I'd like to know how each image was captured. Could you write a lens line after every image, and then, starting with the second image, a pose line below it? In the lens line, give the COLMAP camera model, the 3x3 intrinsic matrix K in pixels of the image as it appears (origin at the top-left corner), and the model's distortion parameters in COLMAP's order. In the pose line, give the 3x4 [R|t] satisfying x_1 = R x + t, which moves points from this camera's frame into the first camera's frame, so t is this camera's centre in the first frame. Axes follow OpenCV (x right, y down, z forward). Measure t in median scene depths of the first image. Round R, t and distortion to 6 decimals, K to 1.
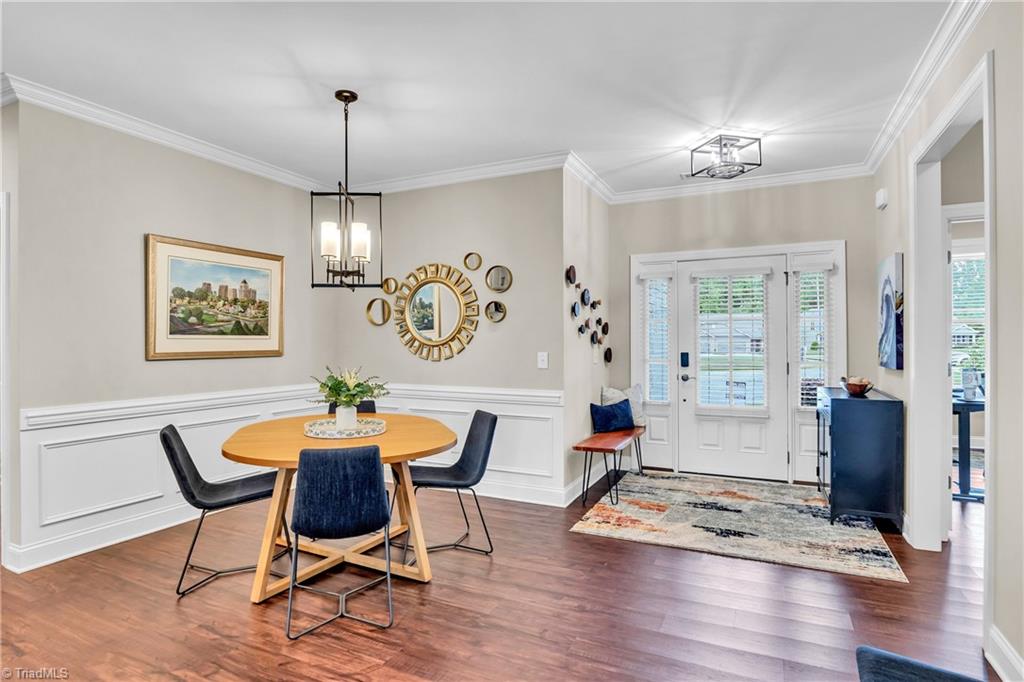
lens RADIAL K [[521.5, 0, 504.8], [0, 521.5, 338.5], [0, 0, 1]] dist [-0.014339, 0.000146]
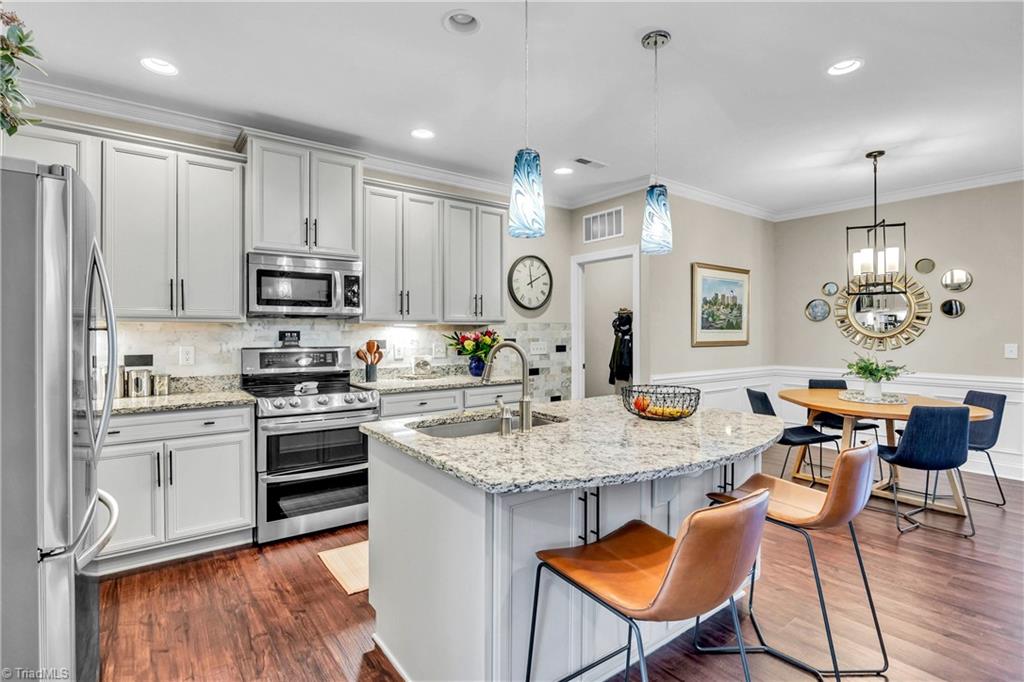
lens RADIAL K [[486.2, 0, 528.8], [0, 486.2, 333.1], [0, 0, 1]] dist [-0.013001, 0.002317]
pose [[0.900853, -0.001572, -0.434121, -0.481724], [0.002327, 0.999997, 0.001207, -0.000008], [0.434118, -0.002097, 0.900854, -0.452179]]
